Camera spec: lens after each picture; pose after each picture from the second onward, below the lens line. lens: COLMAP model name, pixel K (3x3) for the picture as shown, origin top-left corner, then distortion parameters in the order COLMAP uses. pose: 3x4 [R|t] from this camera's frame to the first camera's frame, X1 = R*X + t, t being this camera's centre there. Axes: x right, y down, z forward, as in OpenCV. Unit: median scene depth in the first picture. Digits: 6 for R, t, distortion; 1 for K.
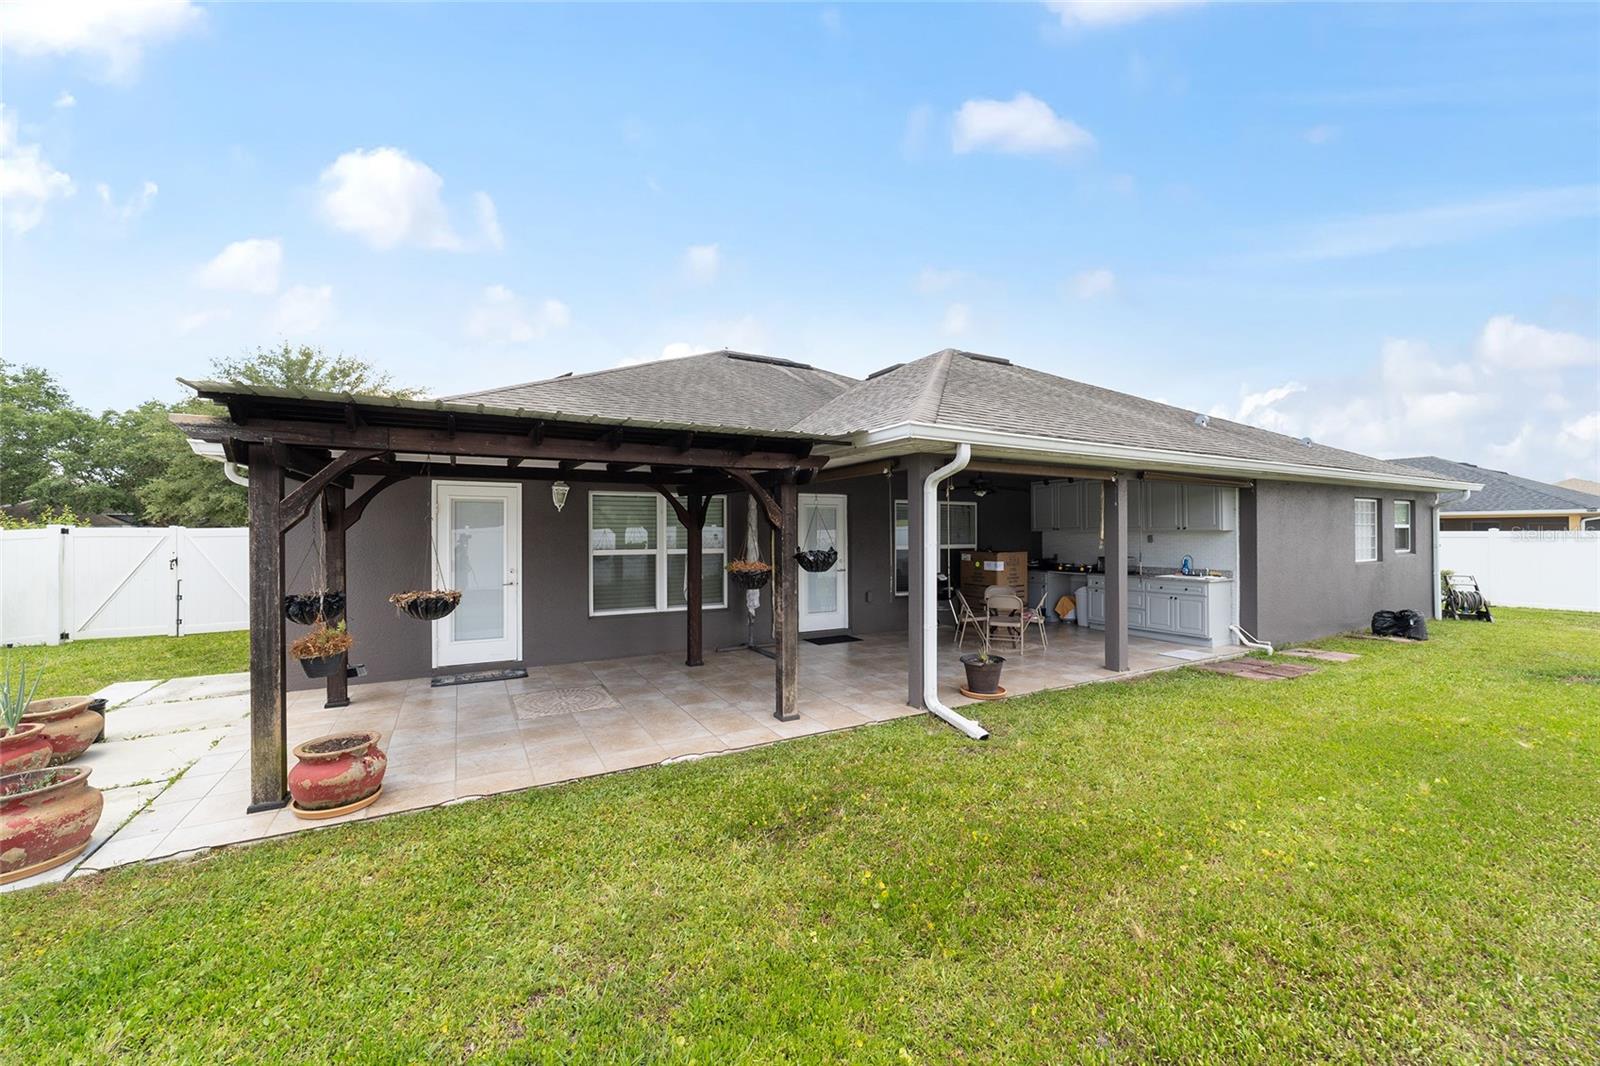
lens RADIAL K [[606.7, 0, 802.0], [0, 606.7, 532.5], [0, 0, 1]] dist [-0.004171, 0.002244]
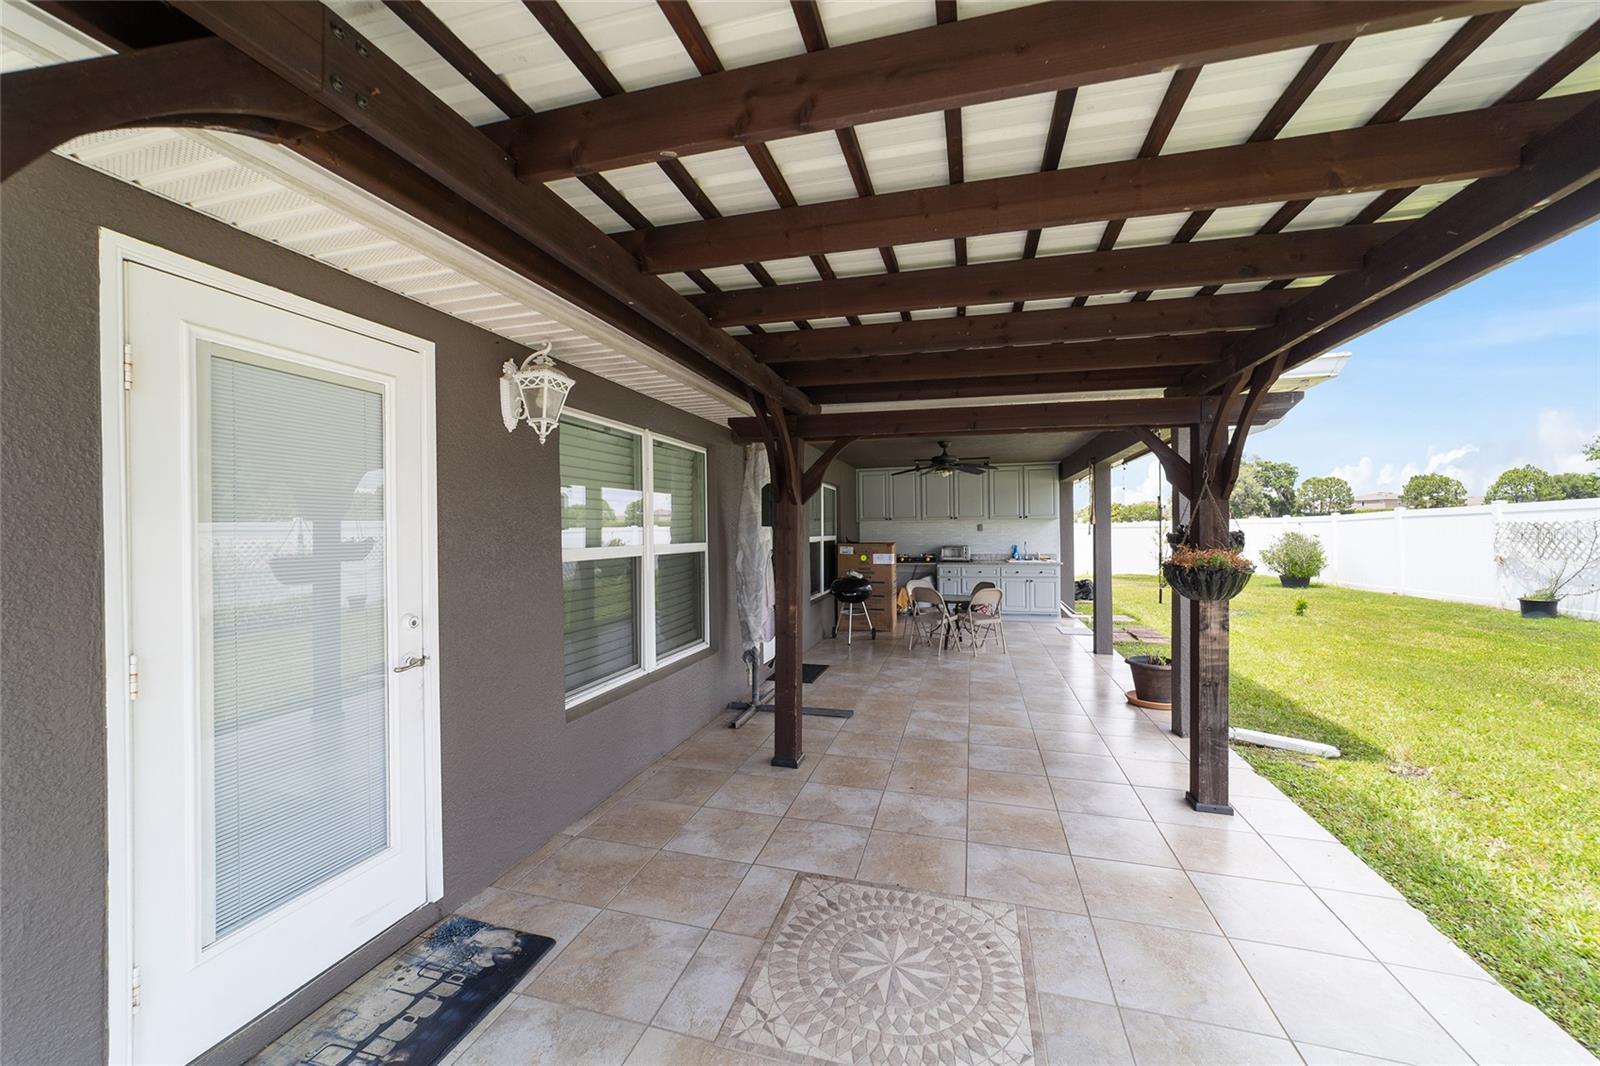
lens RADIAL K [[606.7, 0, 798.3], [0, 606.7, 530.8], [0, 0, 1]] dist [-0.004171, 0.002244]
pose [[0.703052, -0.003864, 0.711127, -0.424455], [0.006468, 0.999979, -0.000961, 0.014932], [-0.711109, 0.005275, 0.703062, 0.490379]]
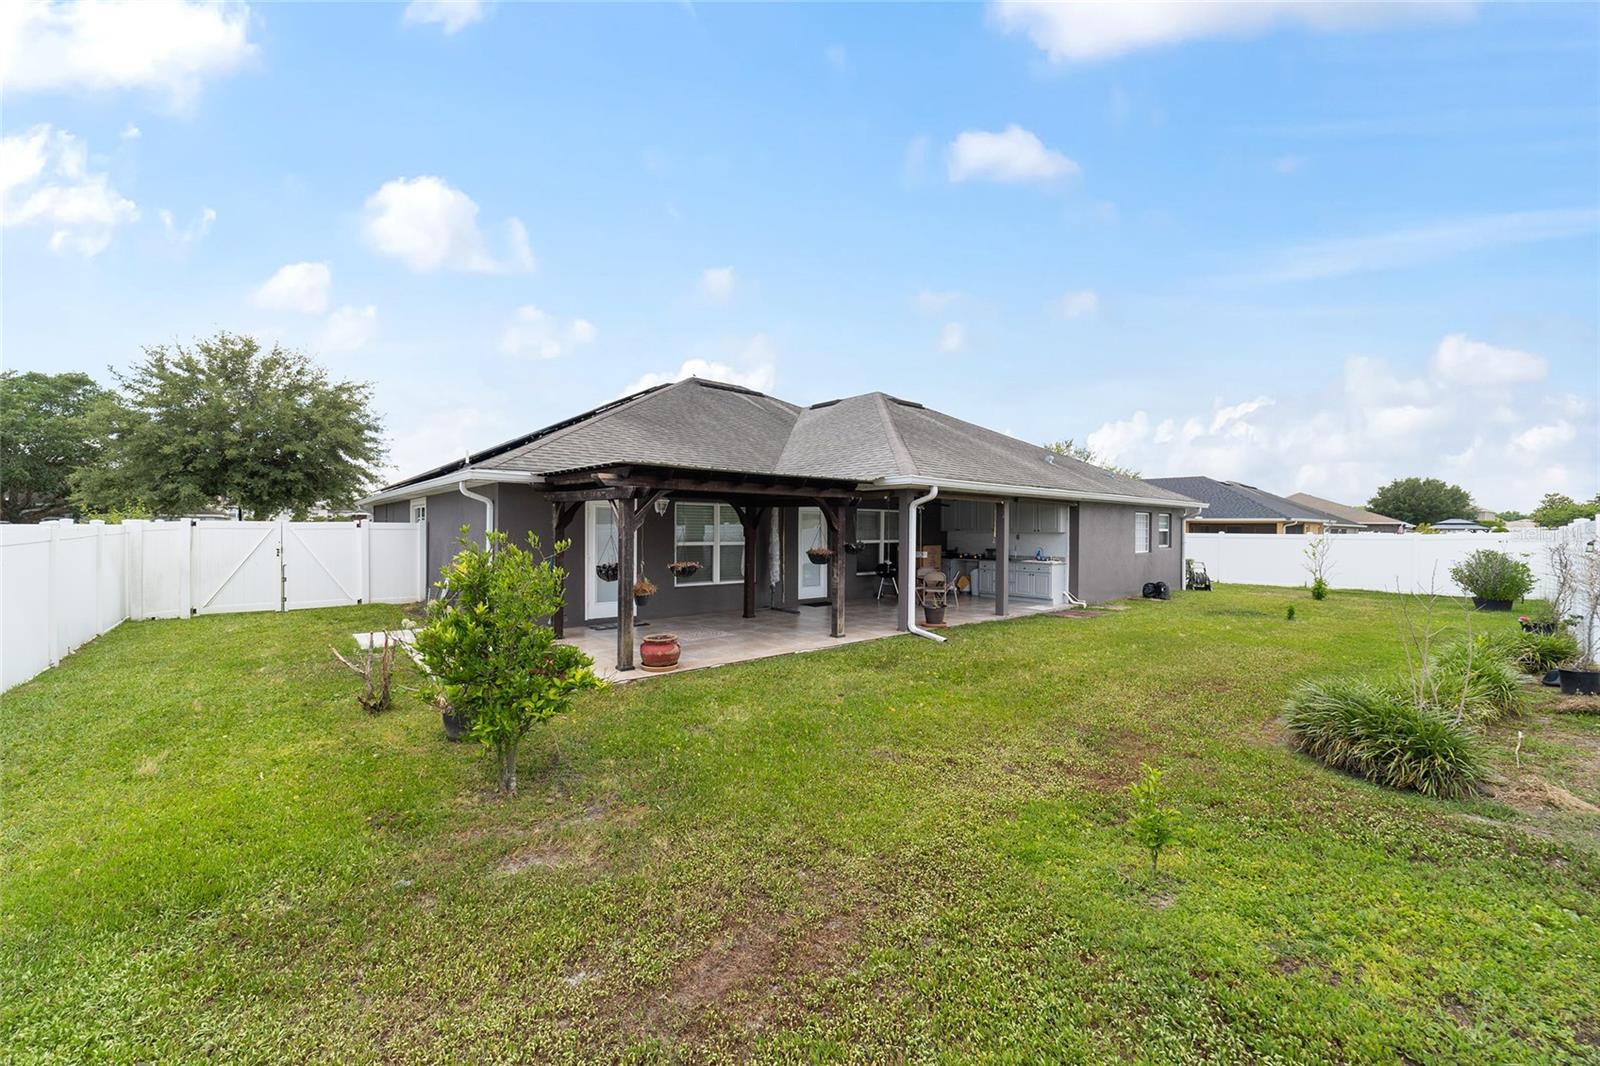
lens RADIAL K [[606.7, 0, 798.6], [0, 606.7, 534.0], [0, 0, 1]] dist [-0.004171, 0.002244]
pose [[0.980910, 0.008904, 0.194260, -0.277202], [-0.011185, 0.999881, 0.010646, -0.008251], [-0.194142, -0.012615, 0.980892, -0.411462]]
